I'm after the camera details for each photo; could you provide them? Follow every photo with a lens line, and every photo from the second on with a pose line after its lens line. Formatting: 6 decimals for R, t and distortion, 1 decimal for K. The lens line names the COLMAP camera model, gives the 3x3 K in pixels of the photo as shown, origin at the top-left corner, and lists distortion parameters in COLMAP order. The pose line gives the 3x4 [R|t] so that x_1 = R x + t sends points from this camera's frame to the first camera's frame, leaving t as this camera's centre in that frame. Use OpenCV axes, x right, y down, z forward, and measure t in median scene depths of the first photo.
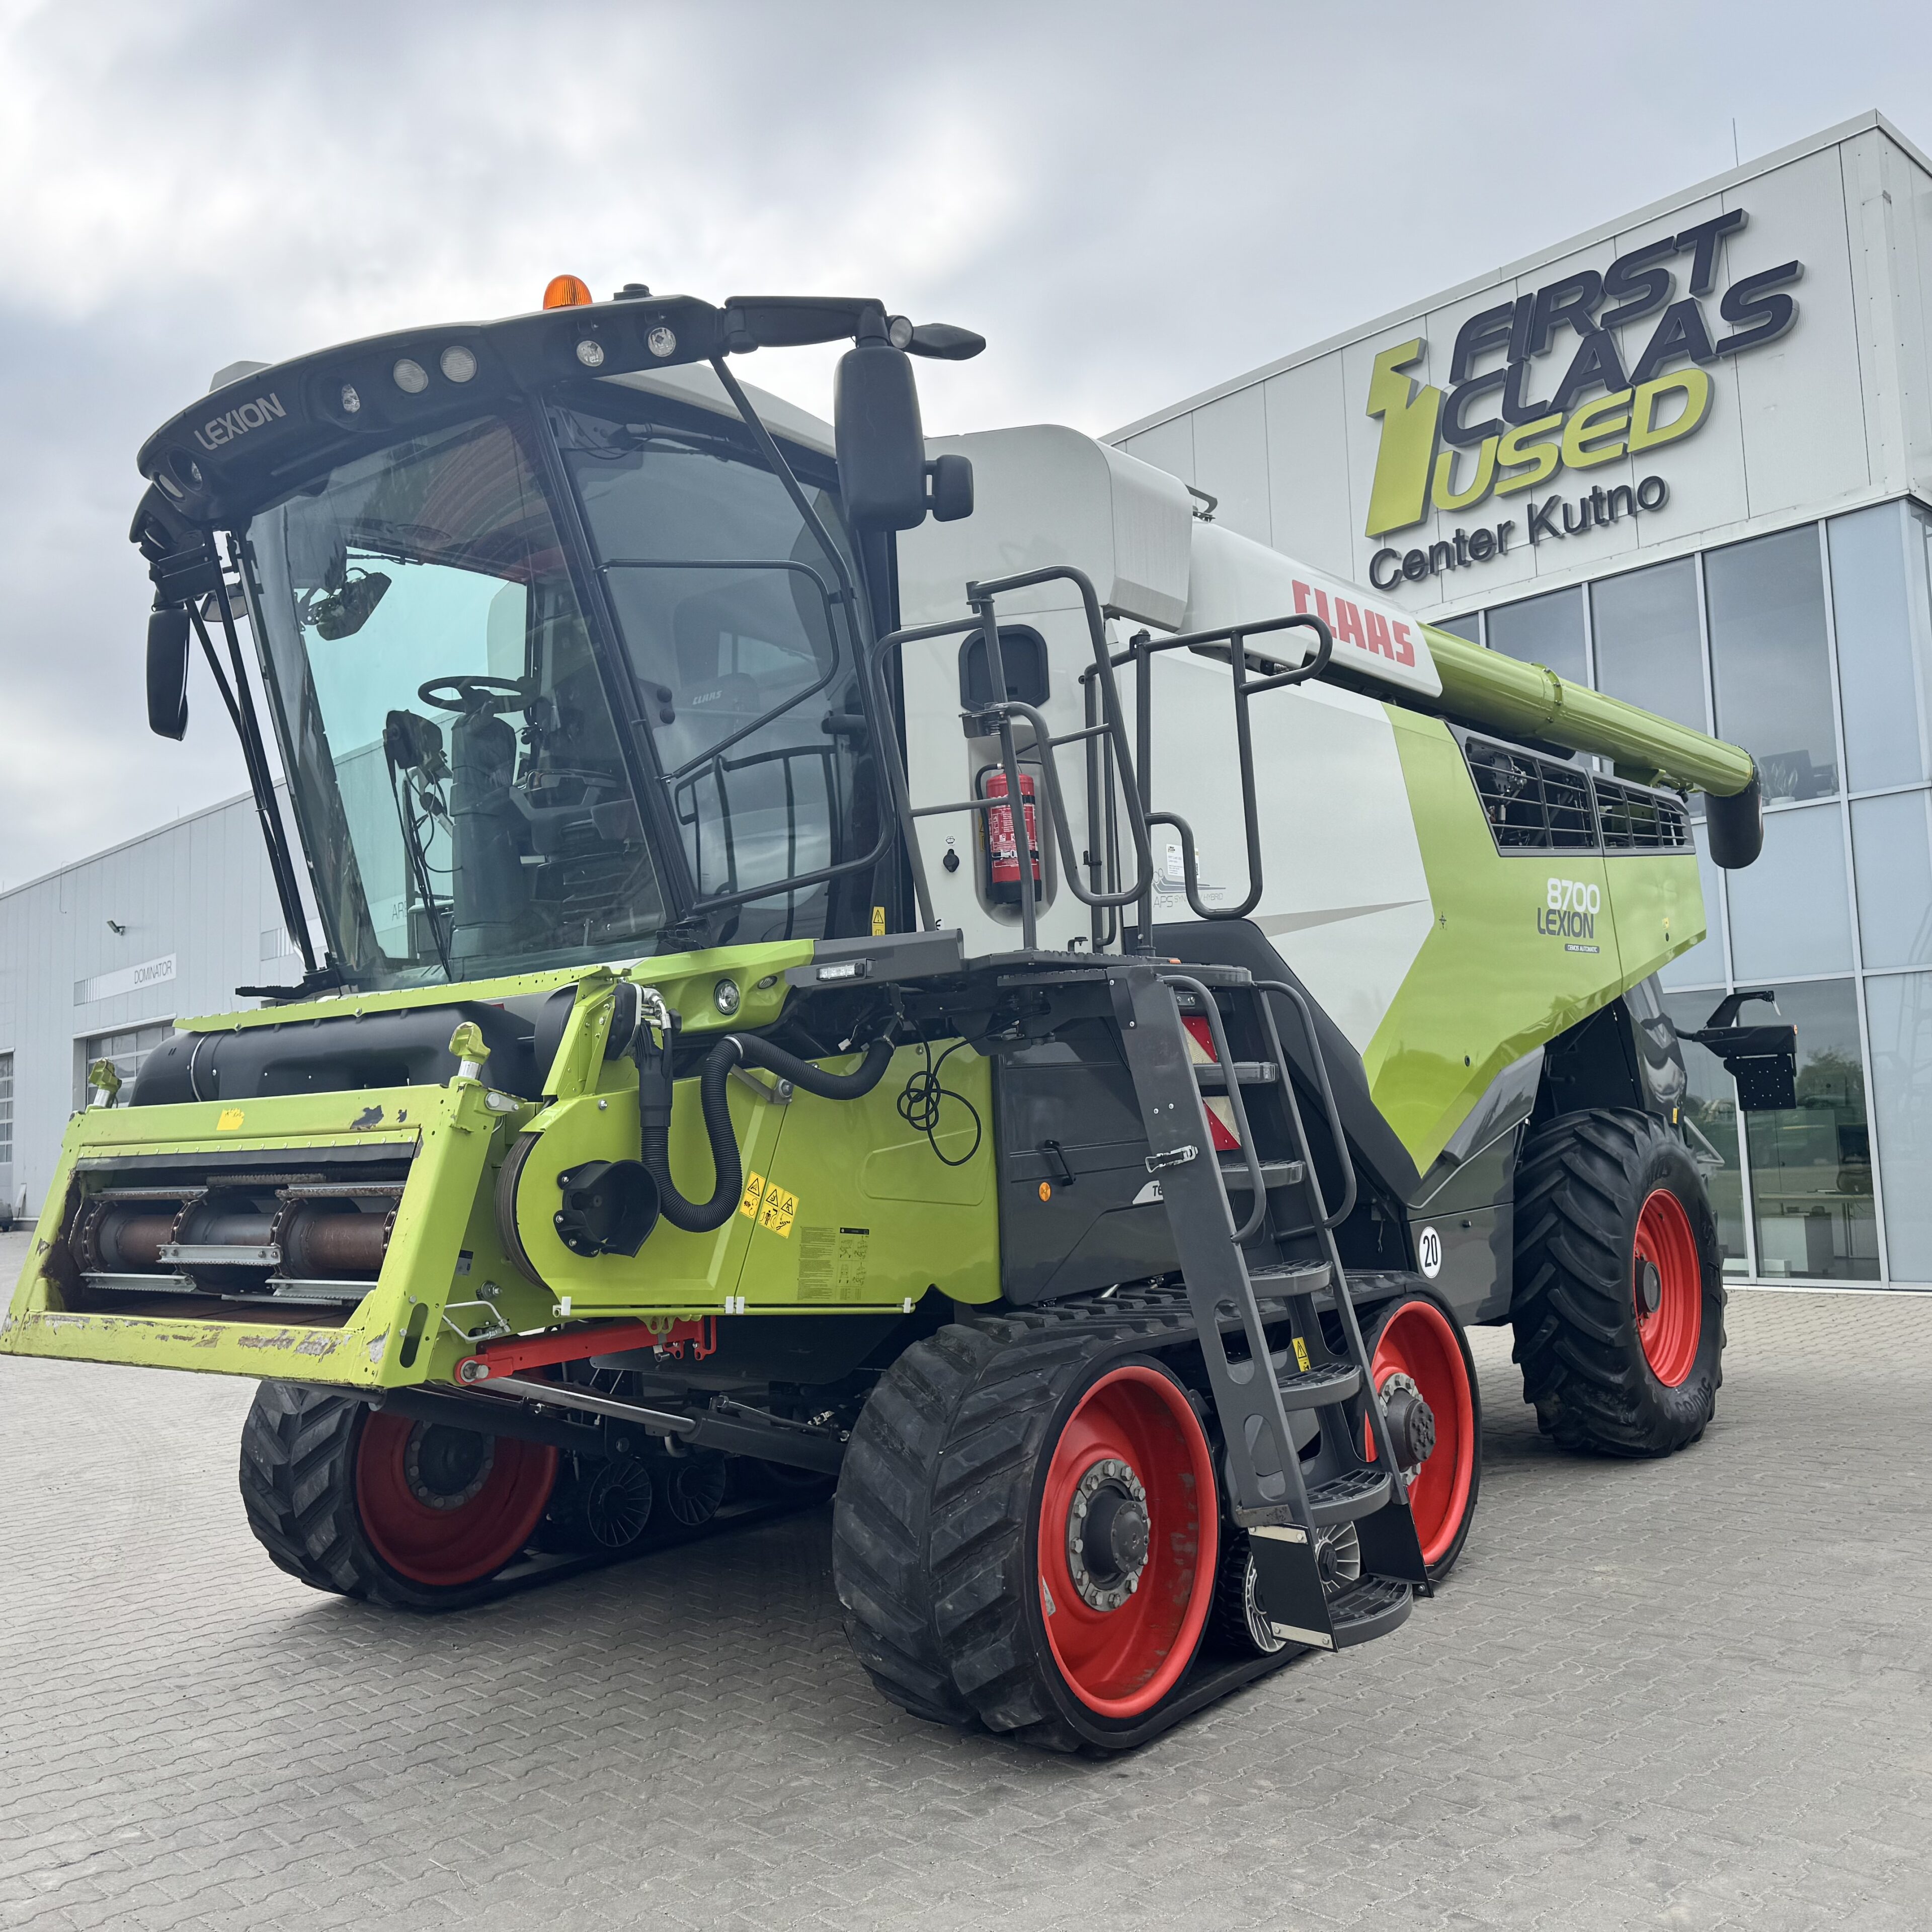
lens RADIAL K [[1773.5, 0, 996.0], [0, 1773.5, 949.3], [0, 0, 1]] dist [0.115971, -0.108543]
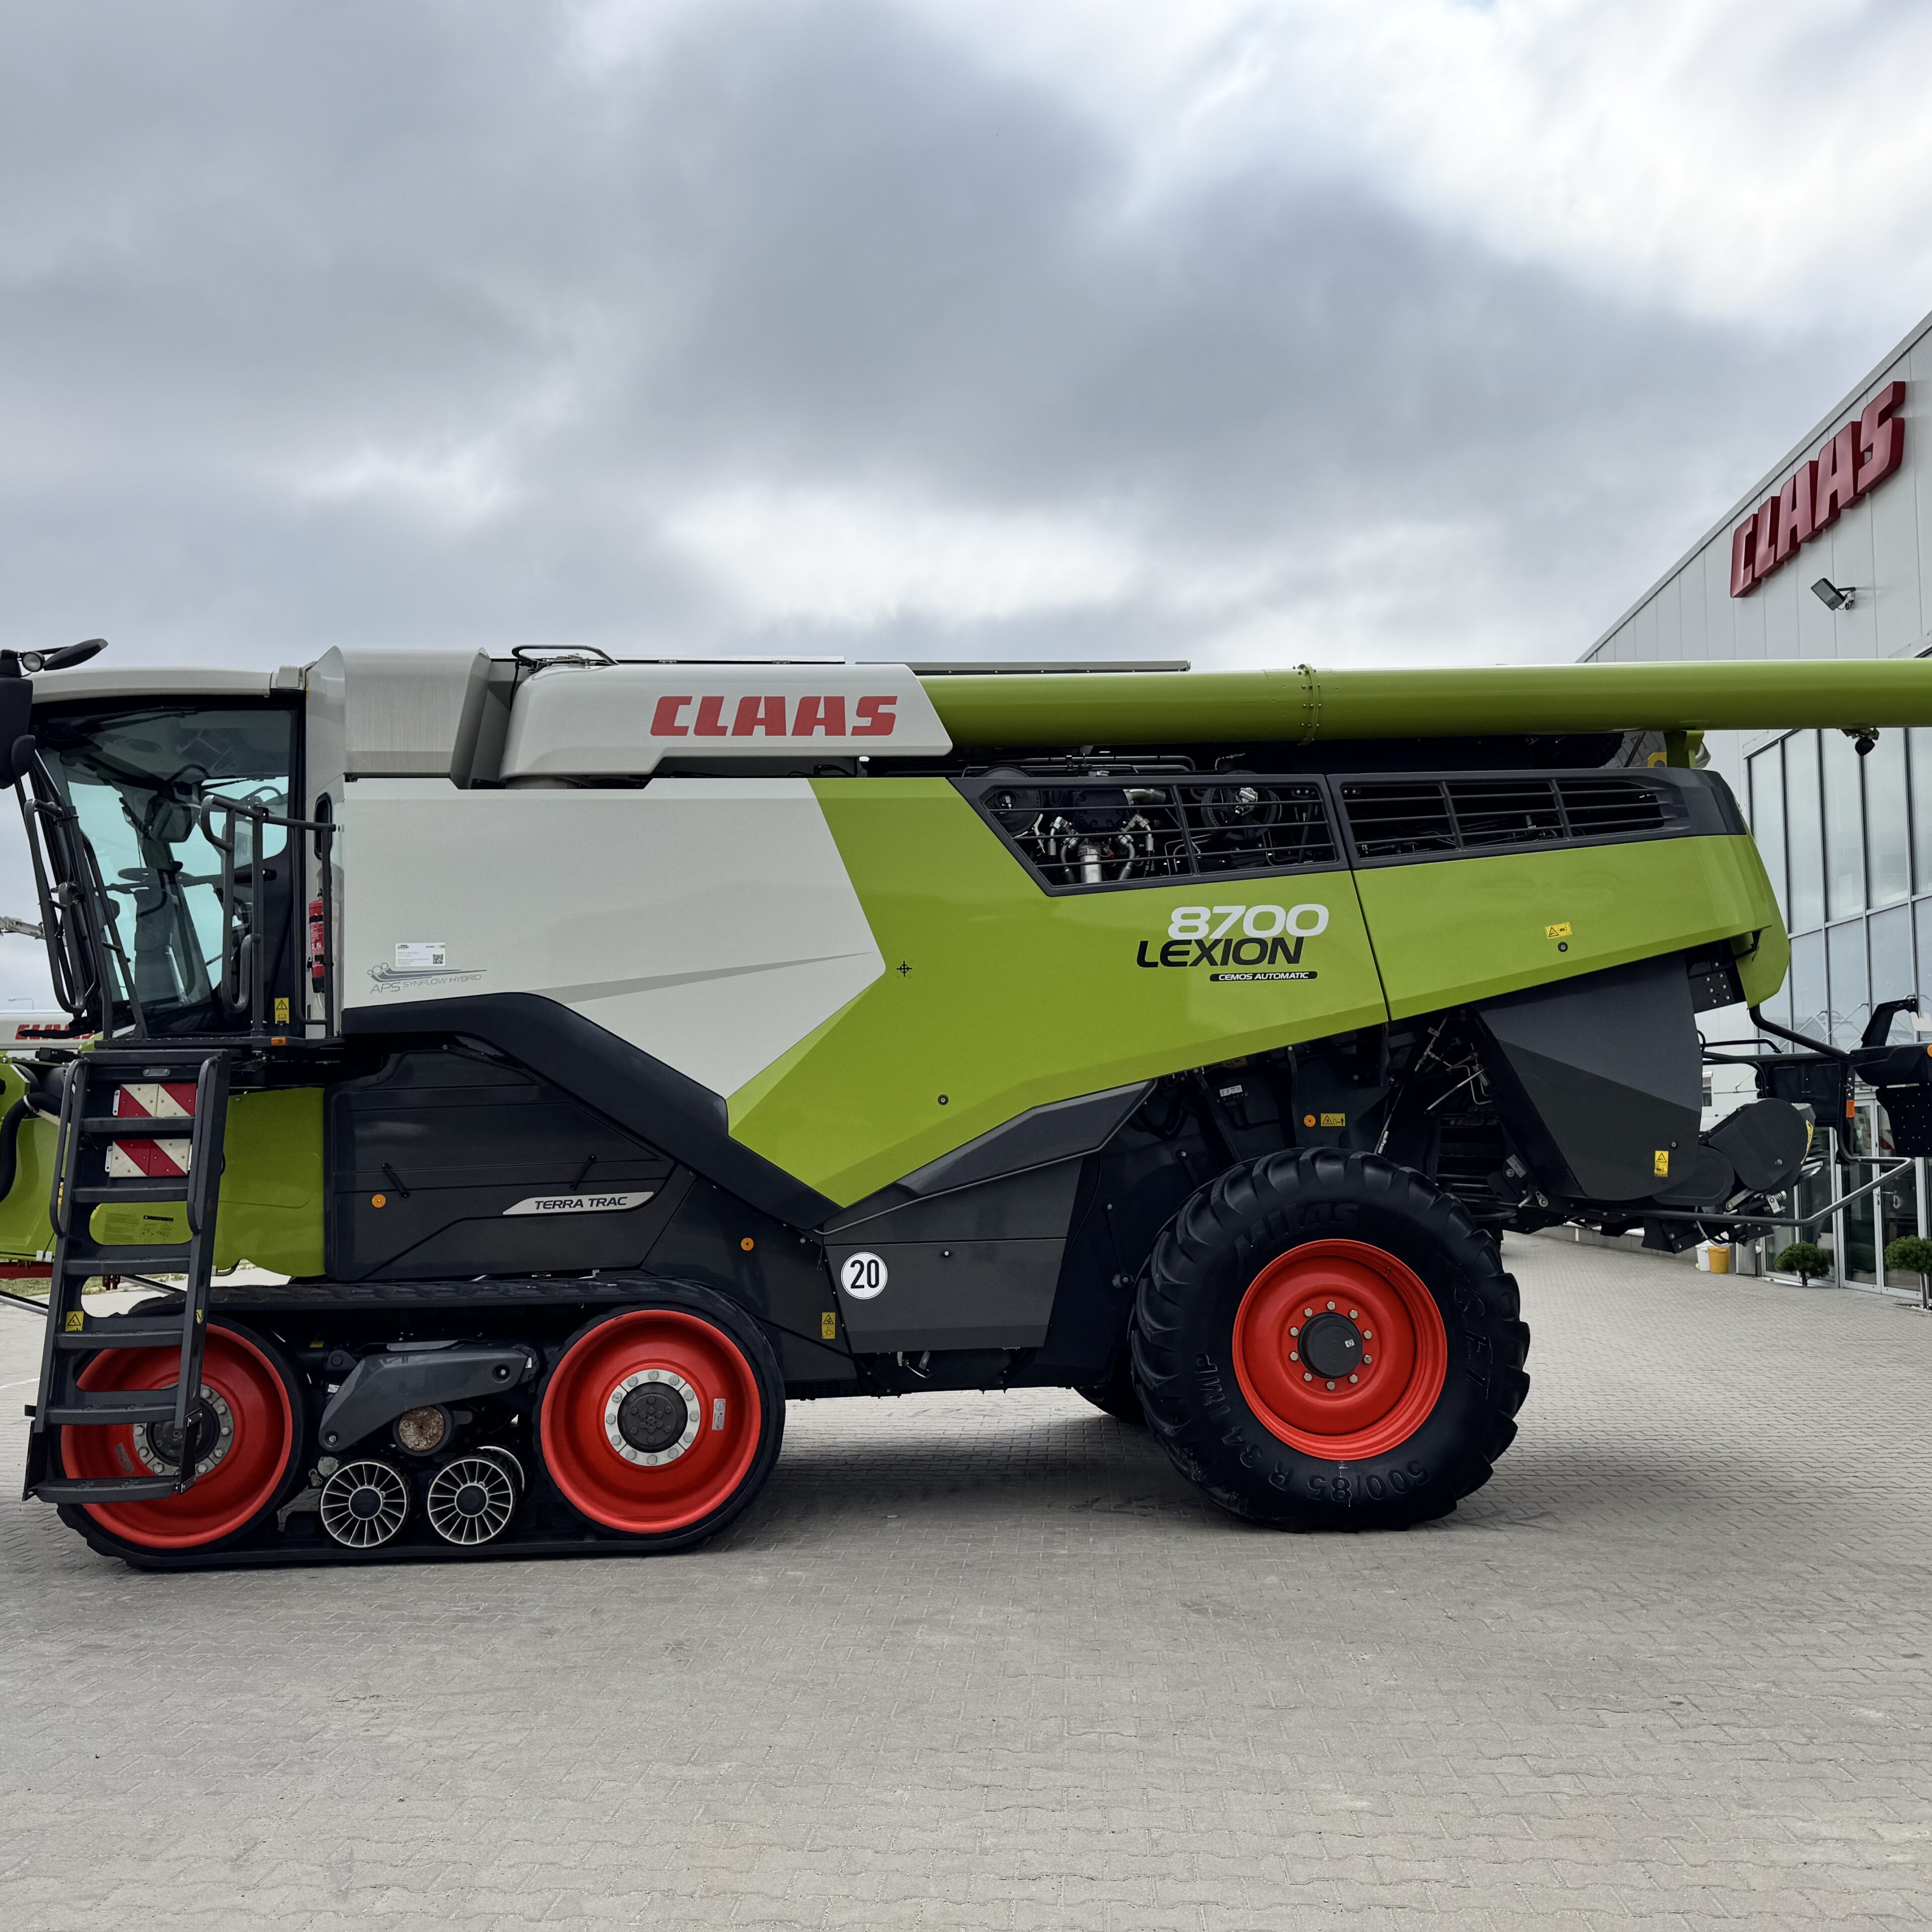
lens RADIAL K [[1661.6, 0, 894.0], [0, 1661.6, 1006.0], [0, 0, 1]] dist [0.158071, -0.242507]
pose [[0.685530, -0.033253, -0.727285, 0.999652], [0.052492, 0.998614, 0.003819, 0.001939], [0.726150, -0.040795, 0.686325, 0.320999]]
